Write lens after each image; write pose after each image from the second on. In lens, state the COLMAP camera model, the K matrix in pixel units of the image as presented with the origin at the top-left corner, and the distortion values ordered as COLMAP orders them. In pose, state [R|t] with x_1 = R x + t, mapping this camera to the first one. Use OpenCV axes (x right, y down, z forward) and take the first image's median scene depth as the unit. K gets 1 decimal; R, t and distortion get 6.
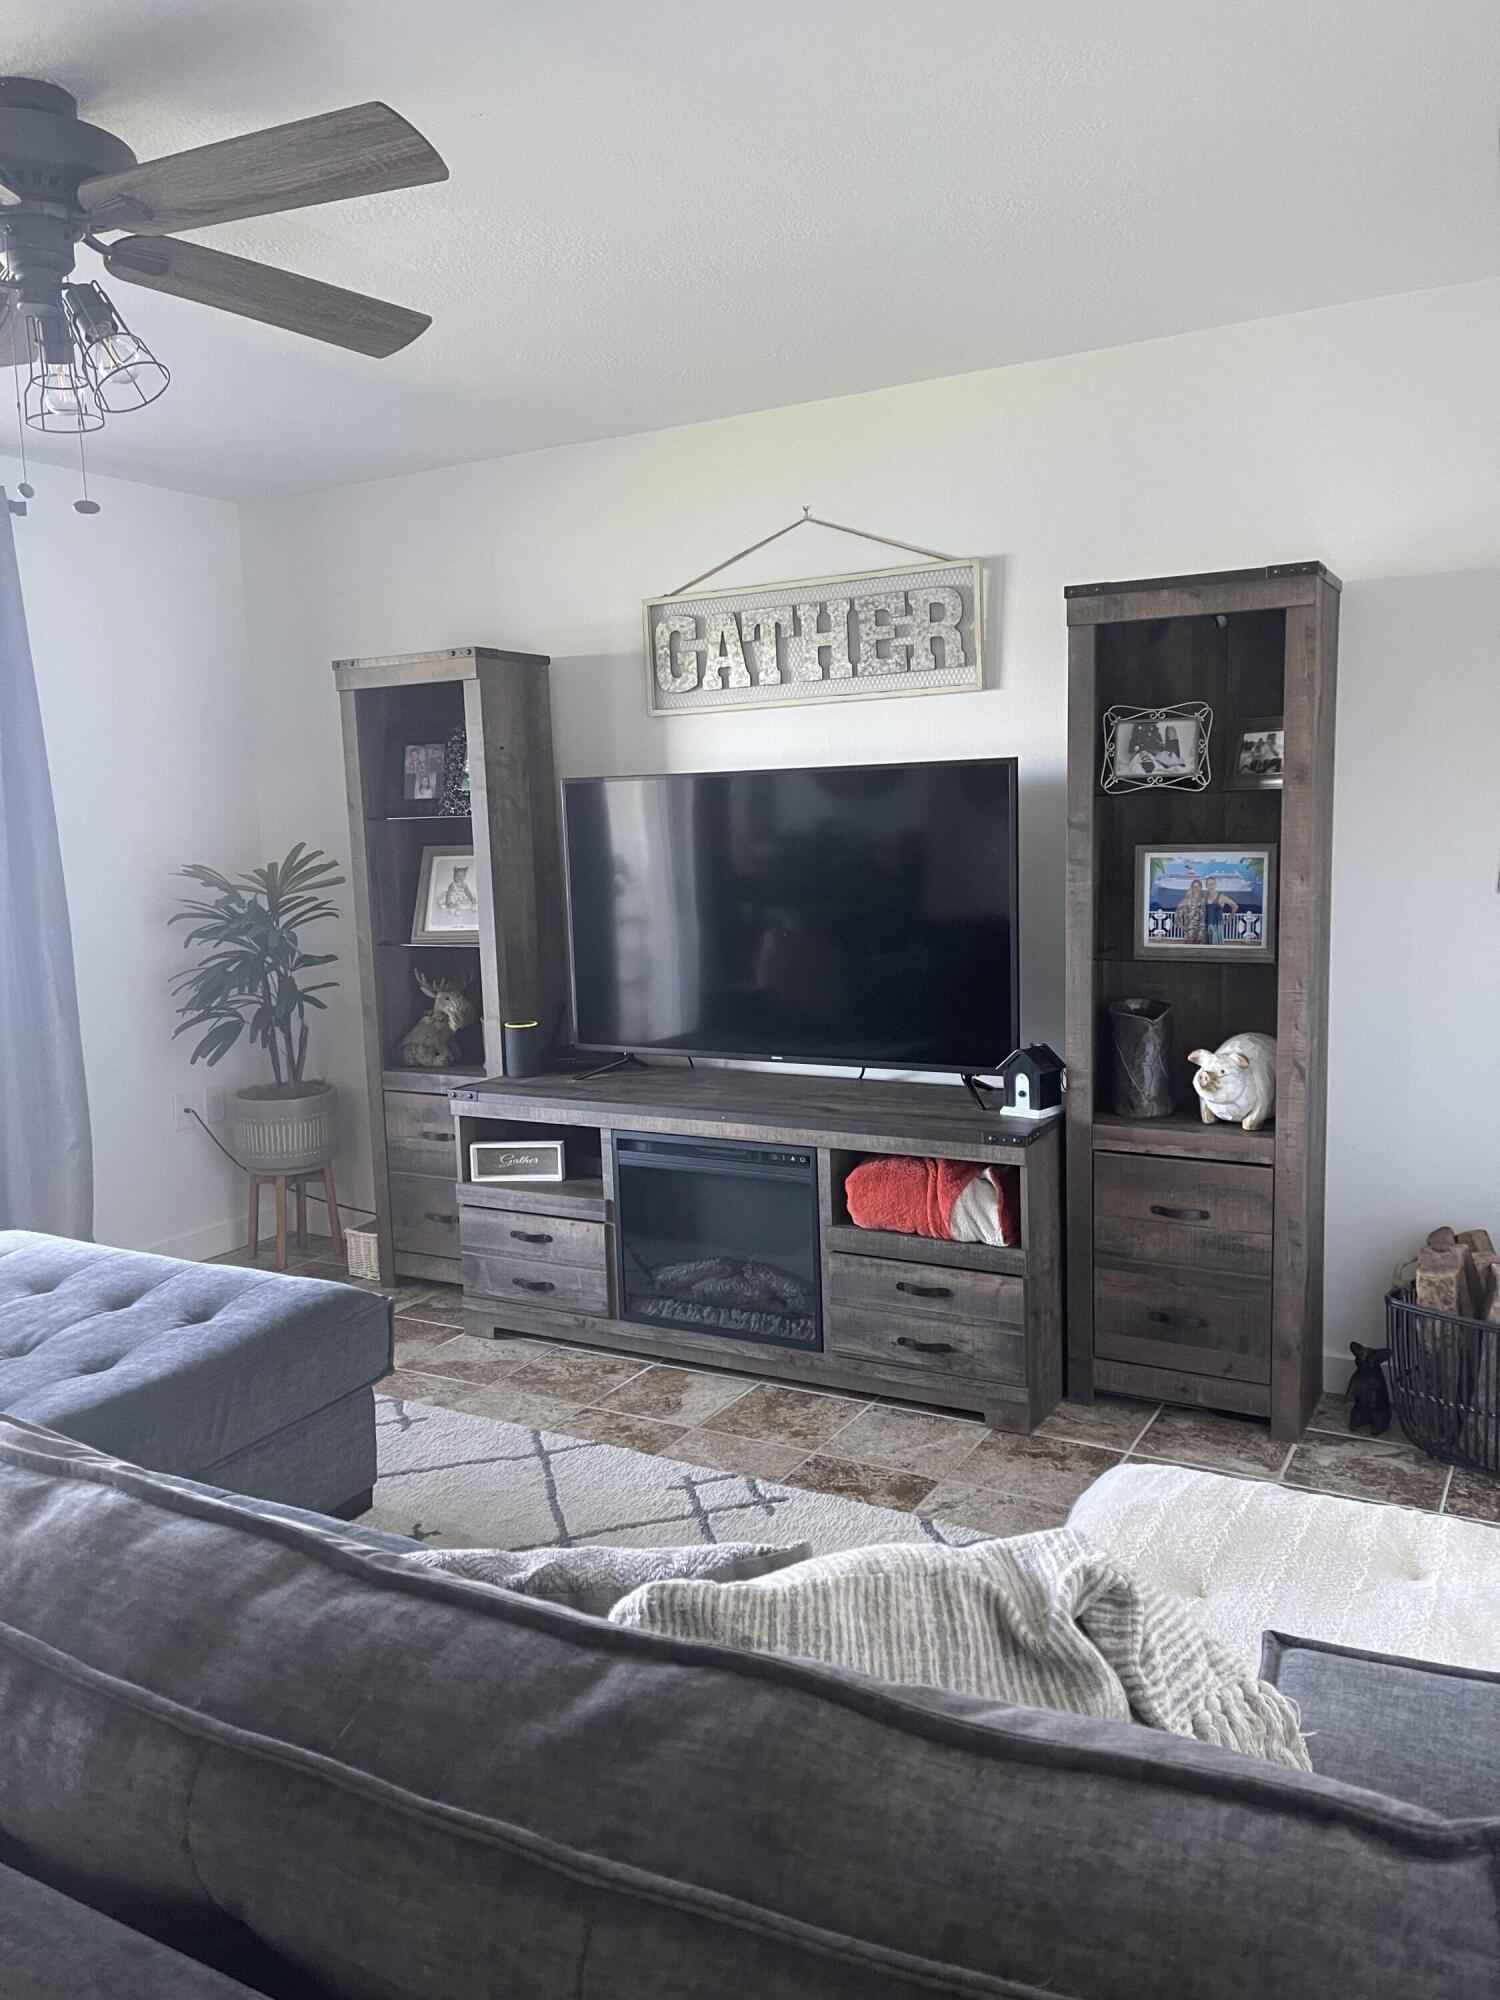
lens RADIAL K [[1511.8, 0, 743.0], [0, 1511.8, 996.1], [0, 0, 1]] dist [0.068545, -0.089342]
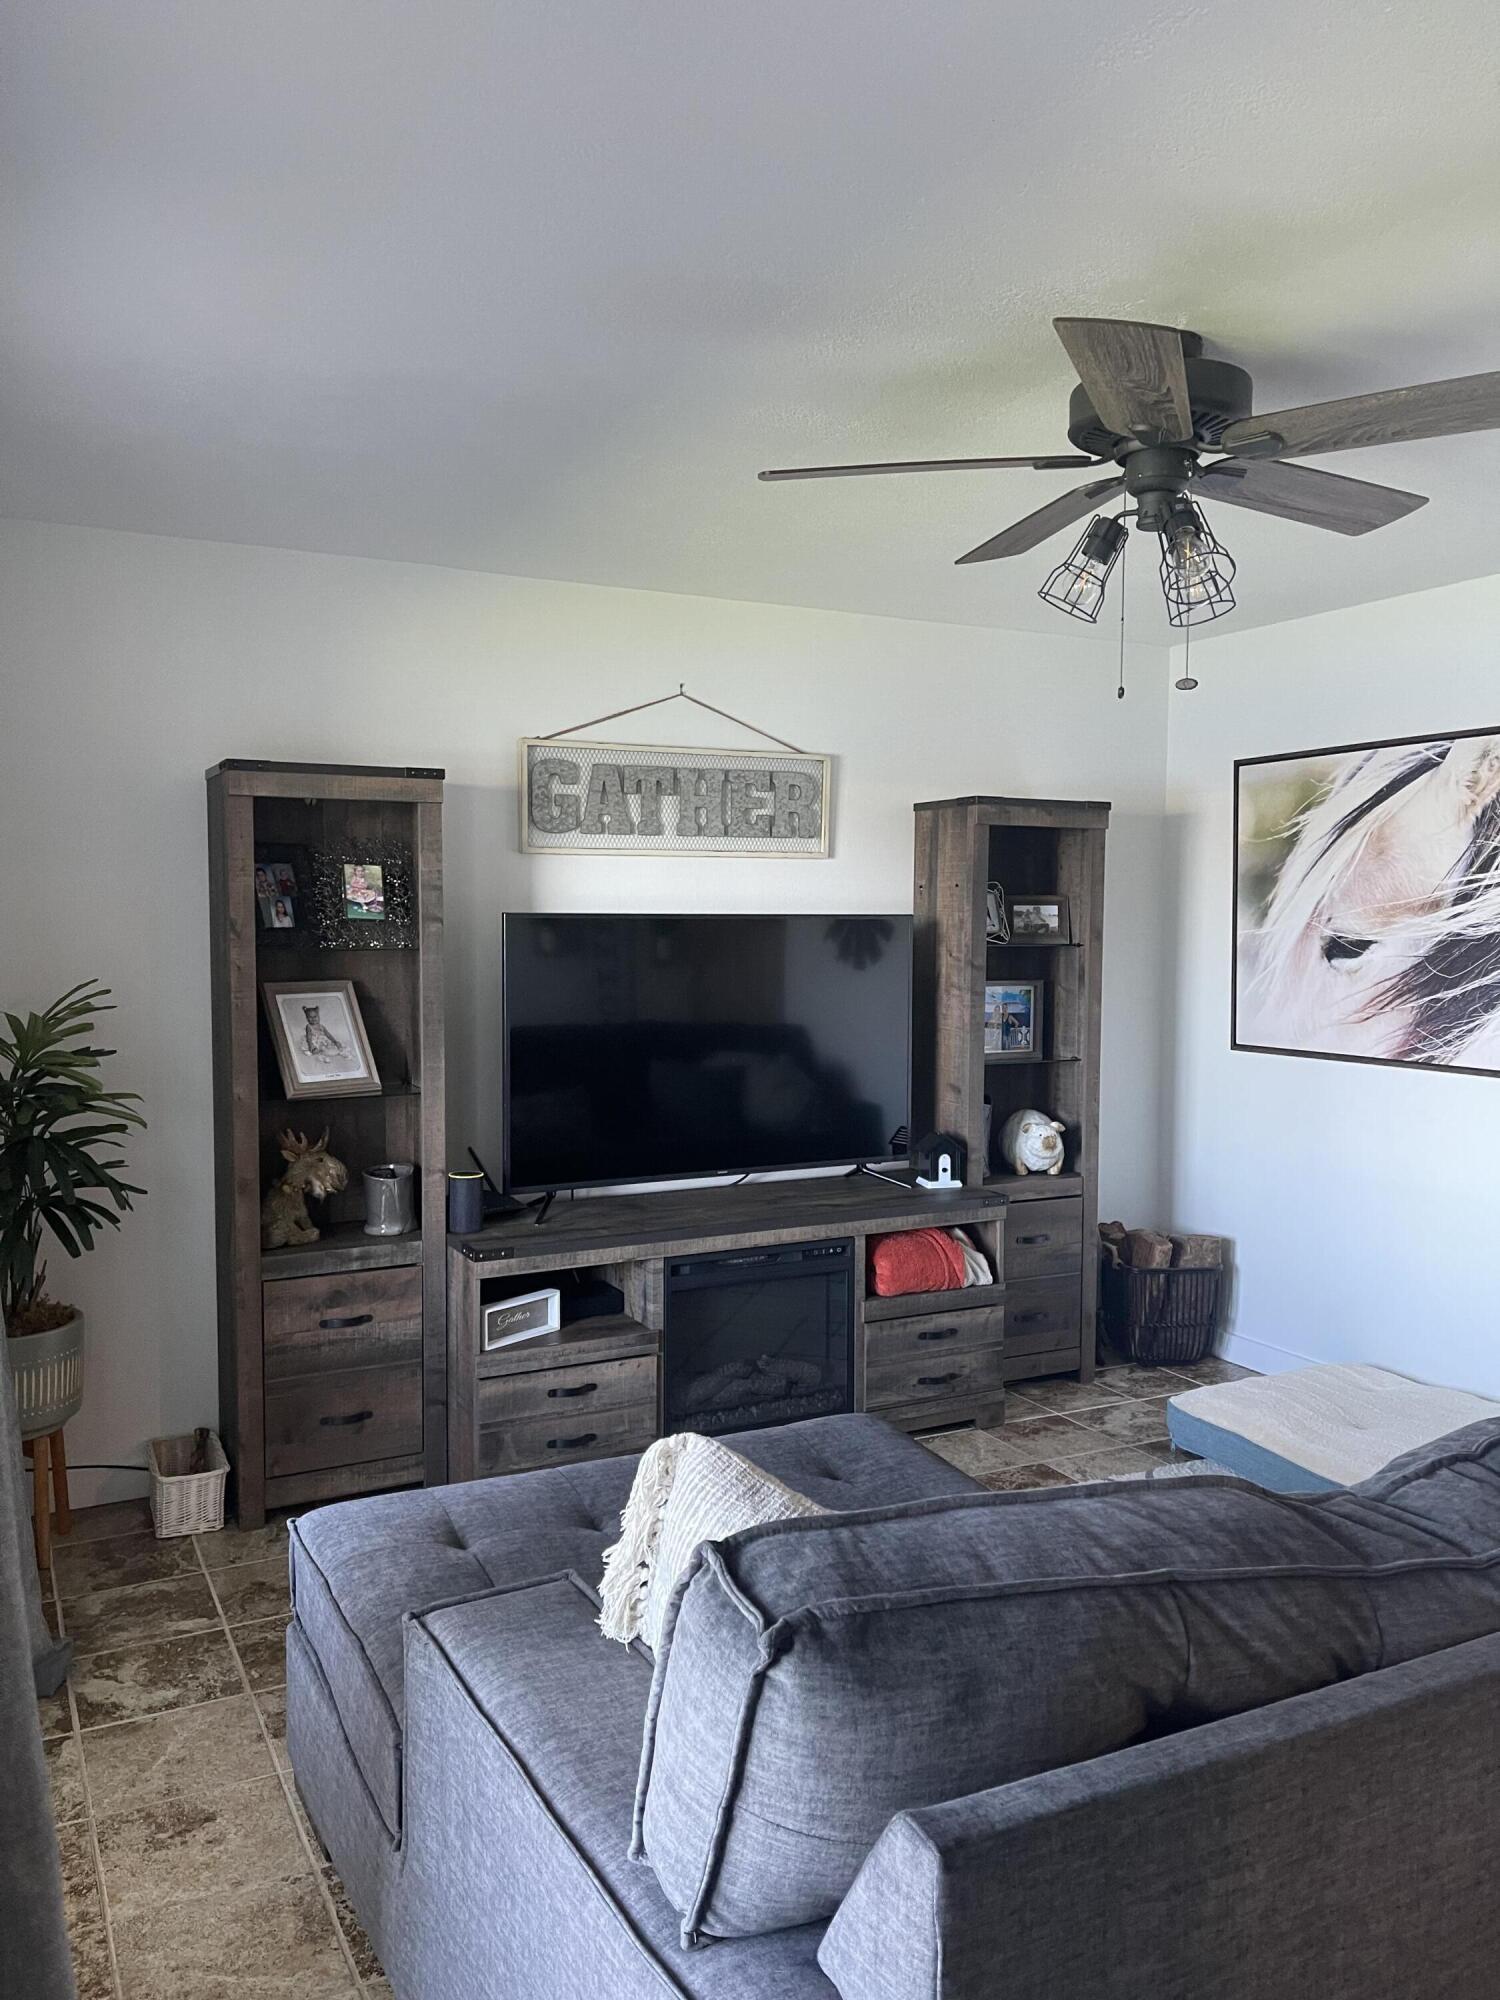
lens RADIAL K [[1511.8, 0, 751.1], [0, 1511.8, 997.7], [0, 0, 1]] dist [0.068545, -0.089342]
pose [[0.544468, -0.012730, 0.838685, -0.966871], [0.082068, 0.995896, -0.038162, -0.045987], [-0.834757, 0.089607, 0.543278, 0.401163]]
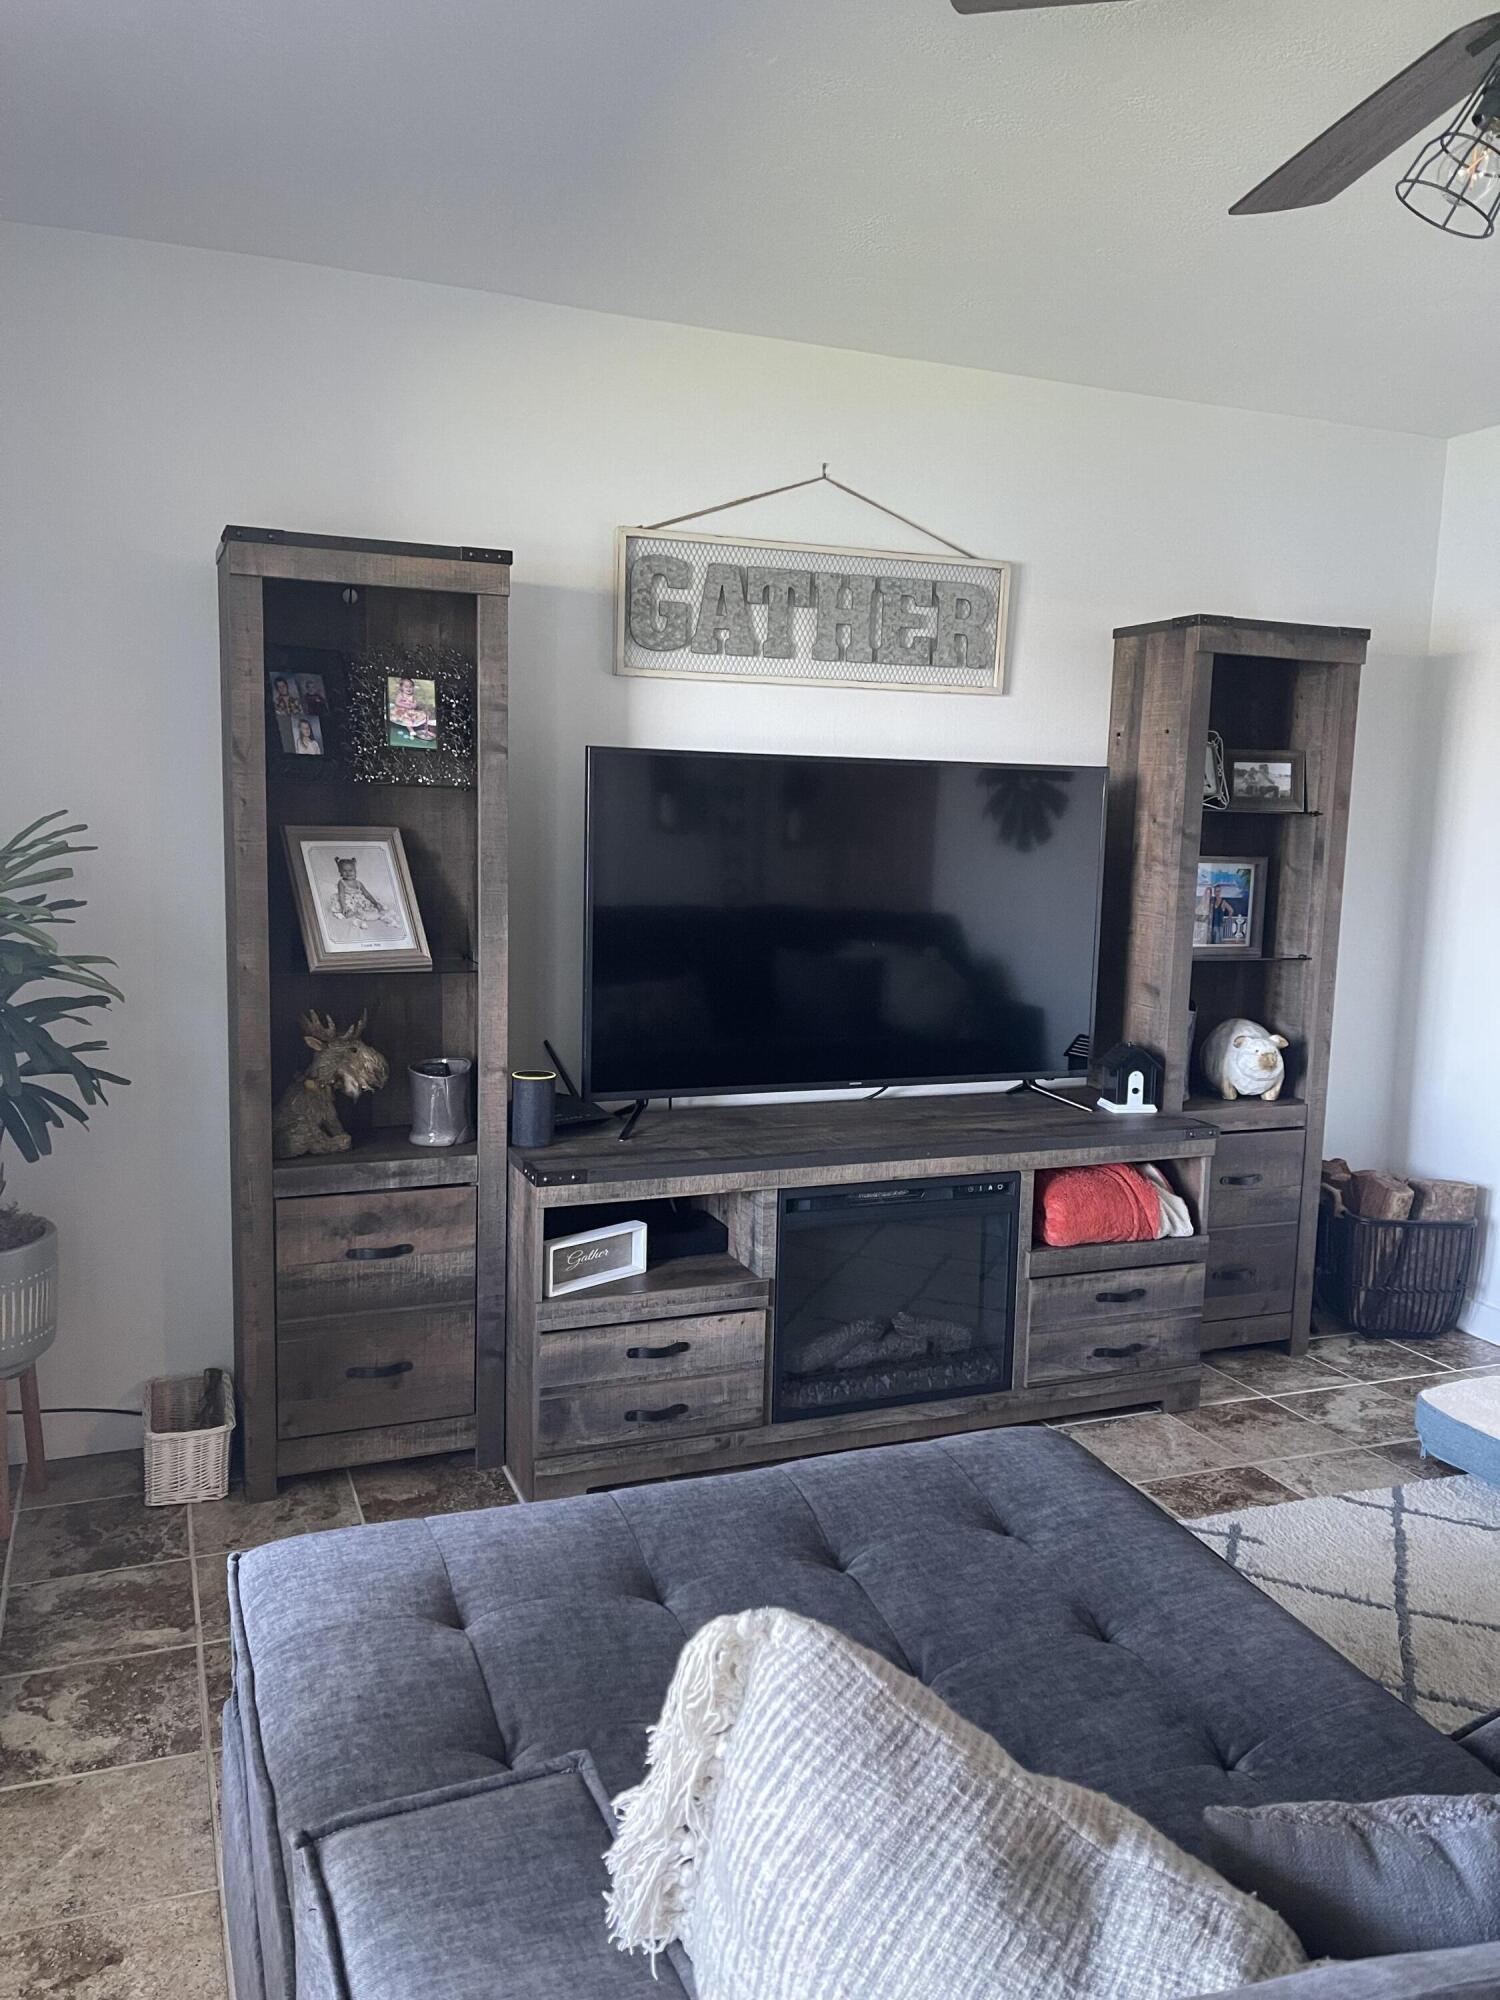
lens RADIAL K [[1511.8, 0, 758.1], [0, 1511.8, 998.0], [0, 0, 1]] dist [0.068545, -0.089342]
pose [[0.615606, -0.049606, 0.786491, -0.767644], [0.050610, 0.998445, 0.023362, -0.035593], [-0.786428, 0.025423, 0.617159, 0.537623]]
